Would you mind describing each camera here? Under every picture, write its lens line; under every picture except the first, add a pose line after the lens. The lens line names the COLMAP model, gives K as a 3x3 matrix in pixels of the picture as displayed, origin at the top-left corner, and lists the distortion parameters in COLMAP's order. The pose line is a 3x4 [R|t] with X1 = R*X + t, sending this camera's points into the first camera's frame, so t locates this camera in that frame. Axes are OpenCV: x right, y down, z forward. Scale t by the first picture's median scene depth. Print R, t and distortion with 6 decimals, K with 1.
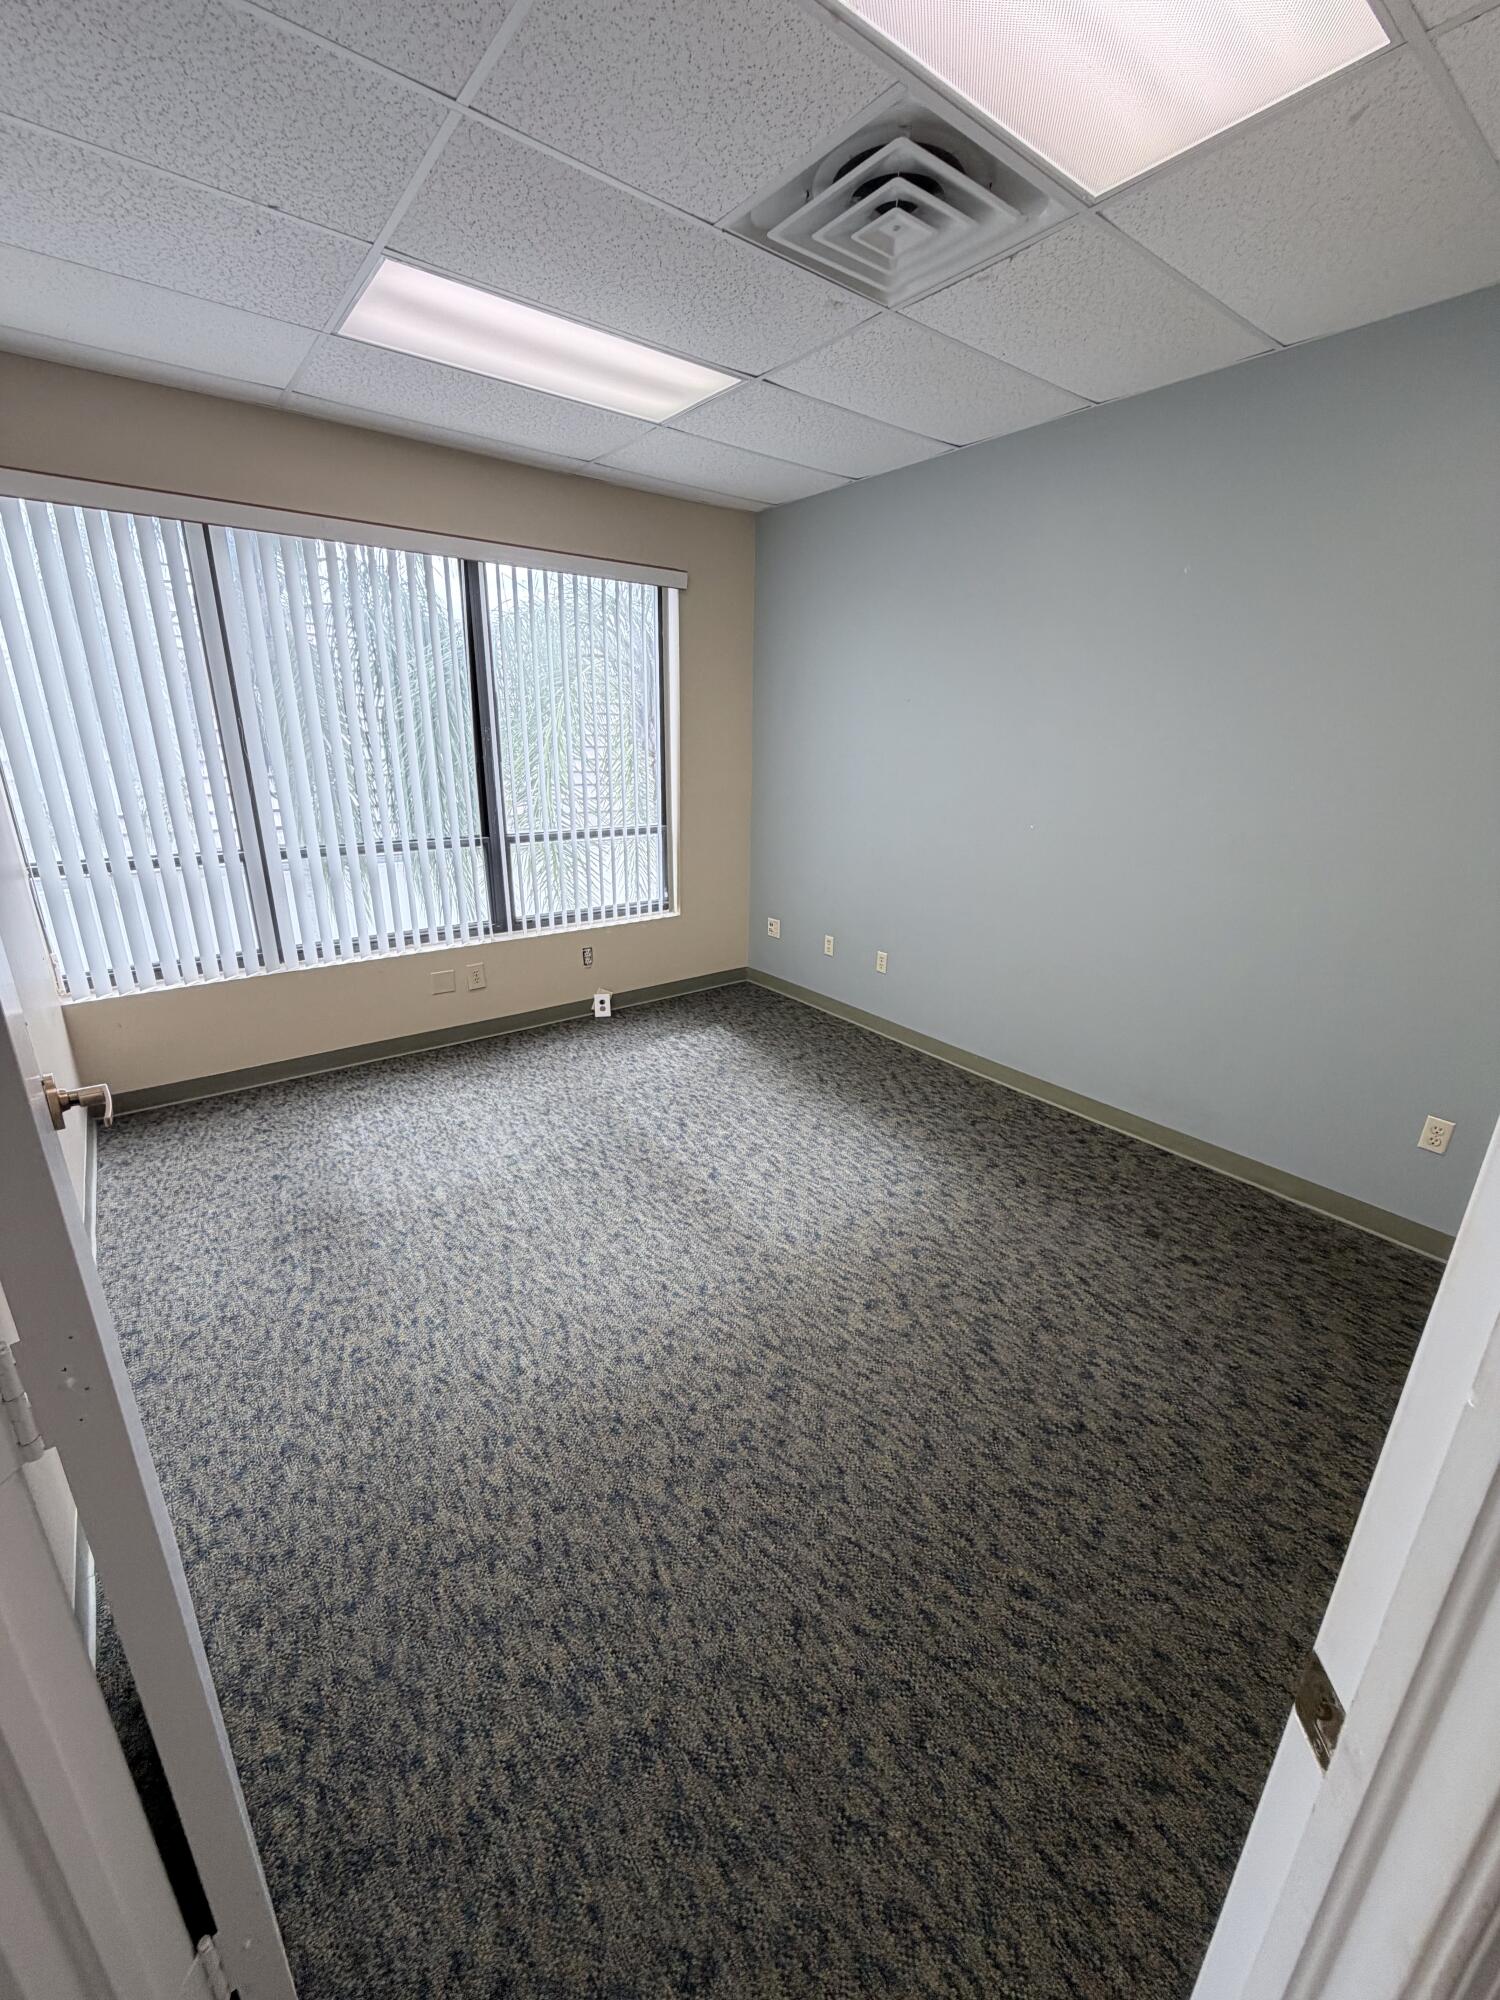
lens RADIAL K [[794.6, 0, 740.7], [0, 794.6, 996.9], [0, 0, 1]] dist [-0.002065, 0.000825]
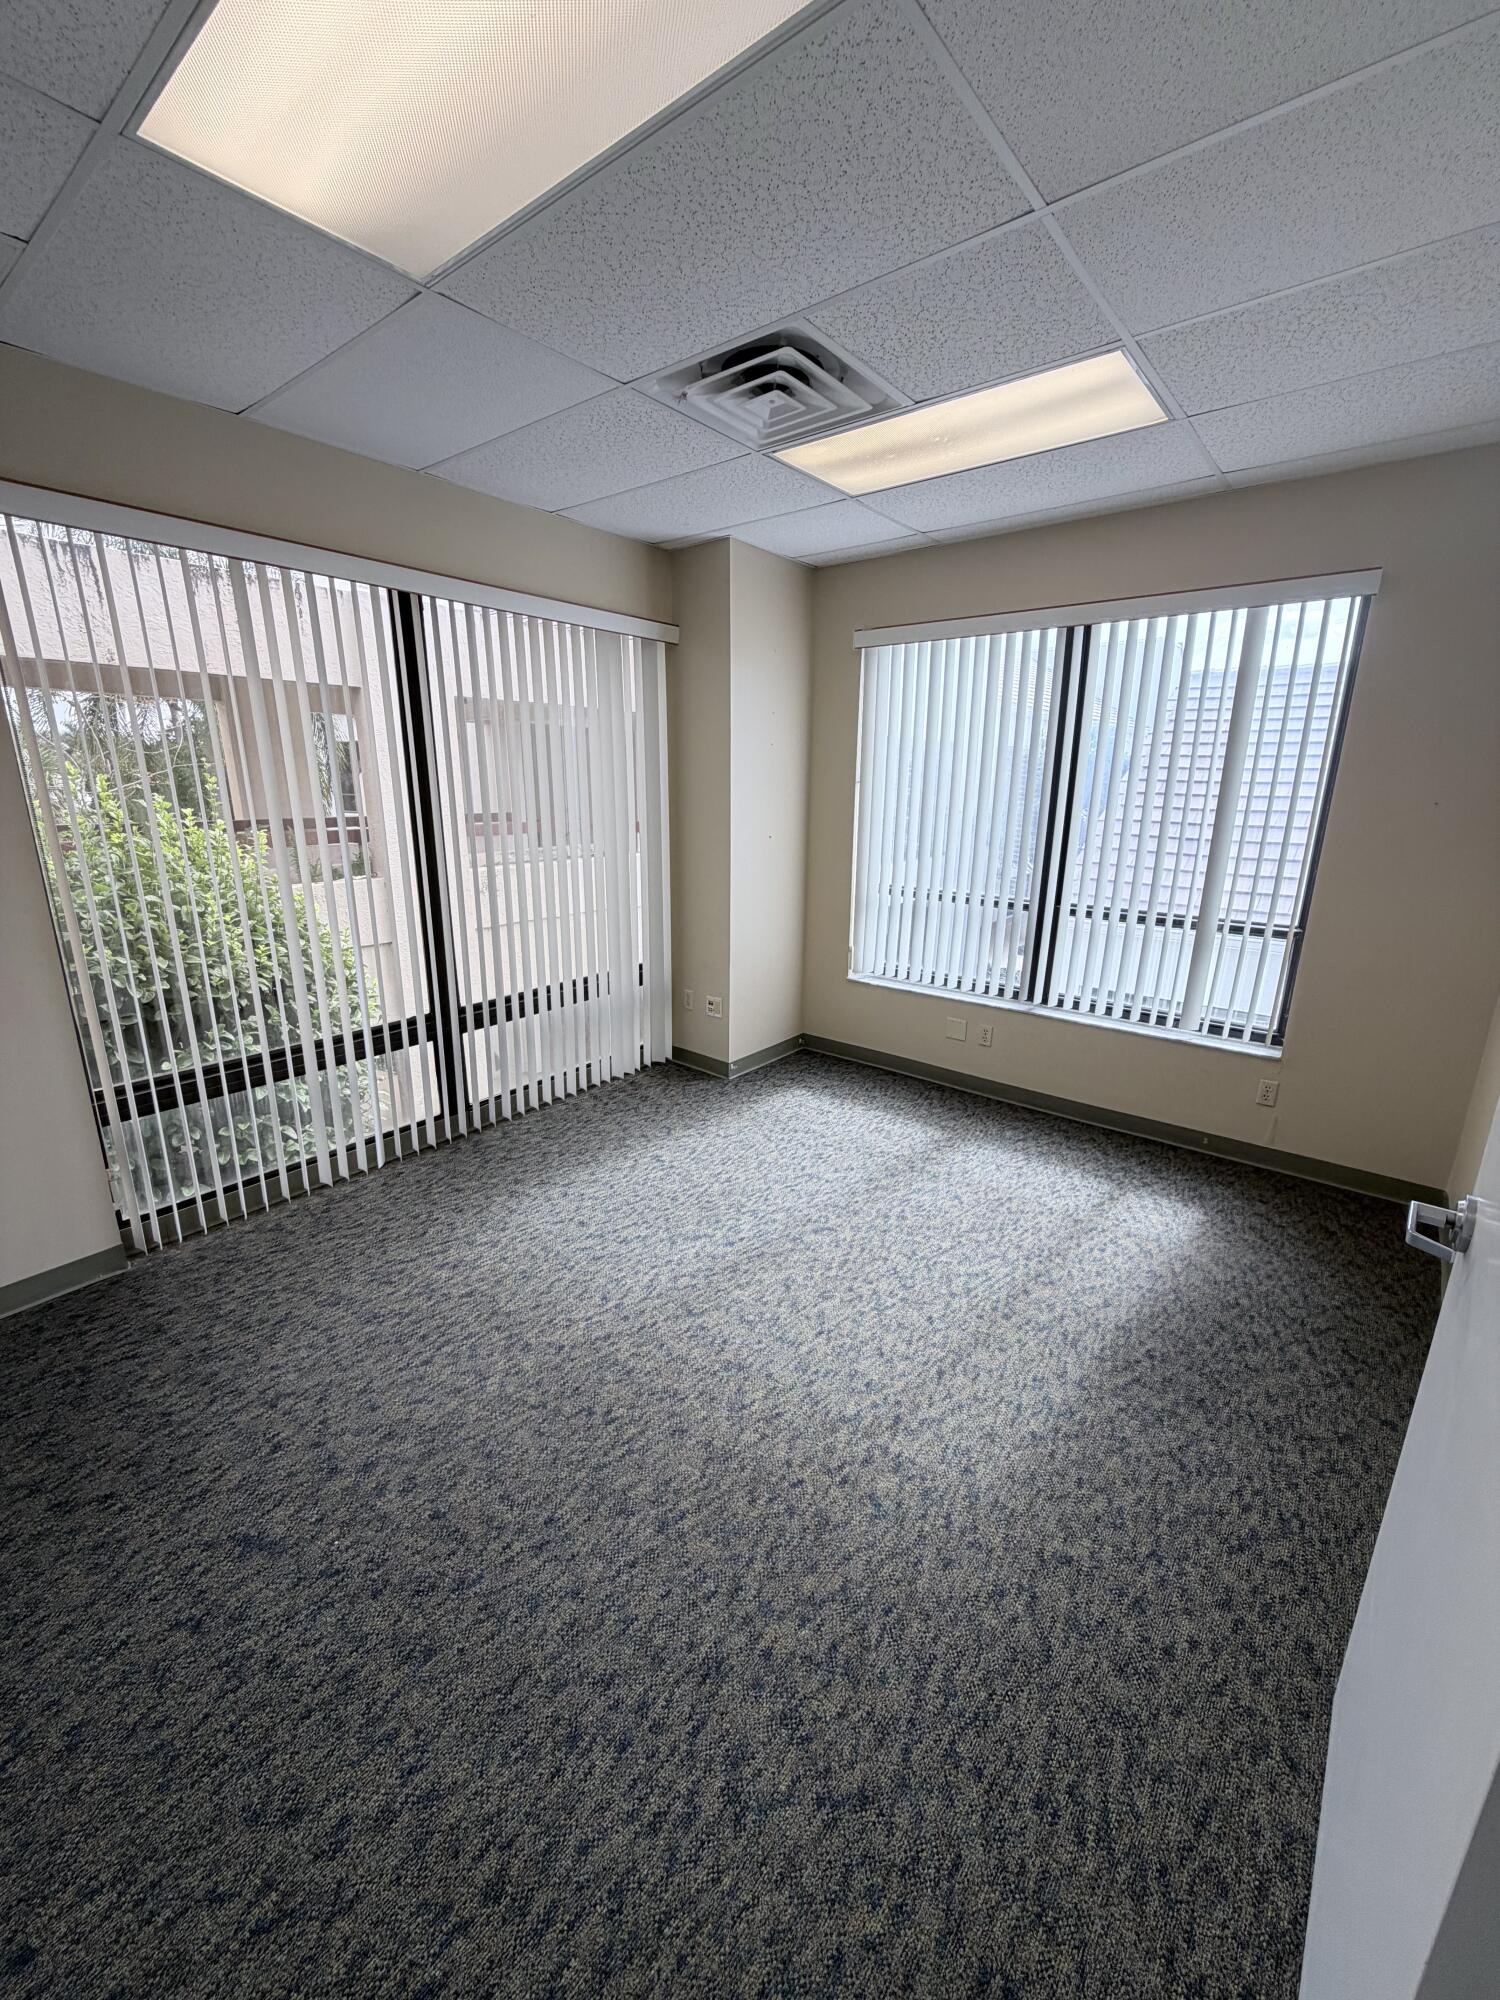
lens RADIAL K [[794.6, 0, 740.2], [0, 794.6, 999.6], [0, 0, 1]] dist [-0.002065, 0.000825]
pose [[0.225885, 0.234616, -0.945479, 0.521579], [-0.318561, 0.934993, 0.155907, -0.121645], [0.920595, 0.265976, 0.285940, 0.398208]]
